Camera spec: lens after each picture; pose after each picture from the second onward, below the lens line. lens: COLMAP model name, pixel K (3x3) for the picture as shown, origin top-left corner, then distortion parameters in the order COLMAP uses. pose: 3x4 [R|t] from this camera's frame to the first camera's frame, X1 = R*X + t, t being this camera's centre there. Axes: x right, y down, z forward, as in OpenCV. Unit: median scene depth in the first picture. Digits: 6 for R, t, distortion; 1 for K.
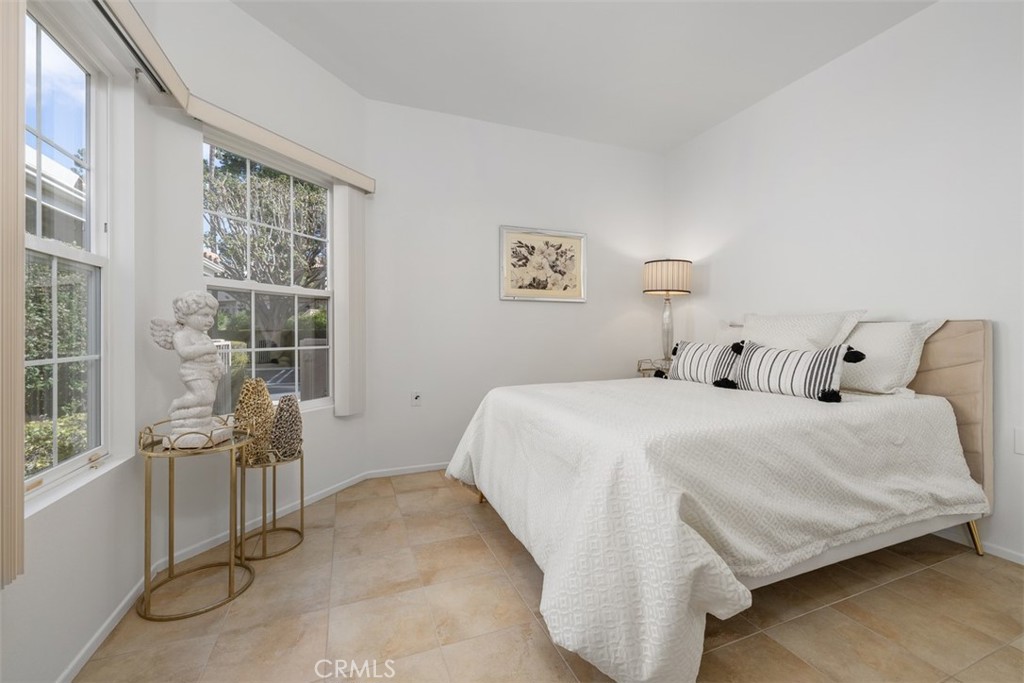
lens RADIAL K [[420.0, 0, 512.3], [0, 420.0, 335.4], [0, 0, 1]] dist [-0.000960, -0.000784]
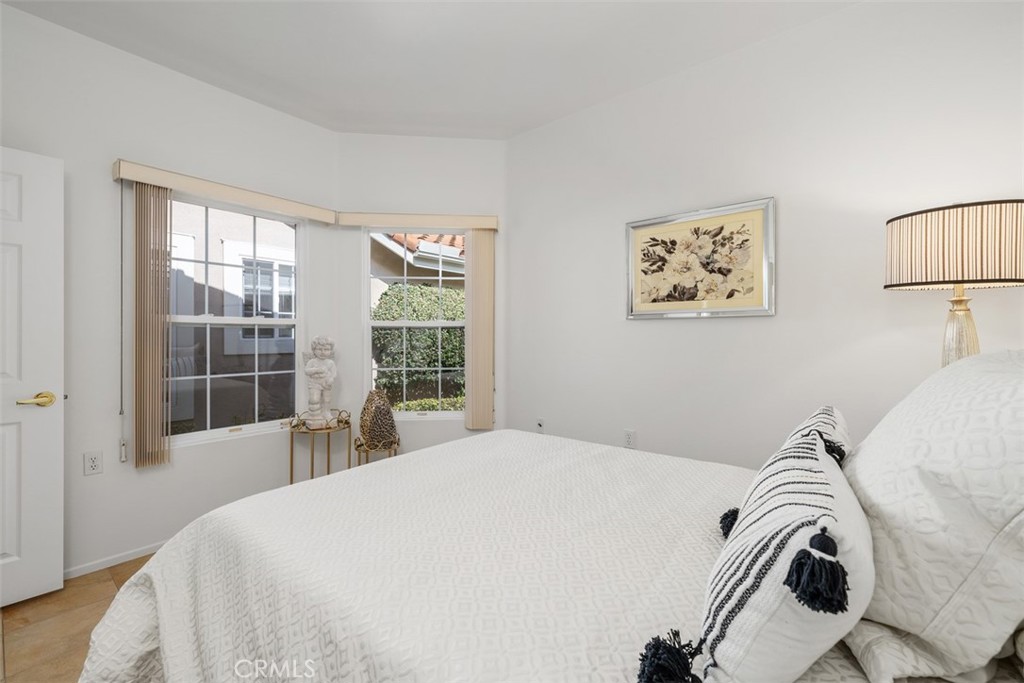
lens RADIAL K [[420.0, 0, 510.9], [0, 420.0, 337.6], [0, 0, 1]] dist [-0.000960, -0.000784]
pose [[0.481656, 0.004632, -0.876348, 0.525541], [-0.006833, 0.999975, 0.001530, -0.049155], [0.876334, 0.005251, 0.481676, 0.422502]]
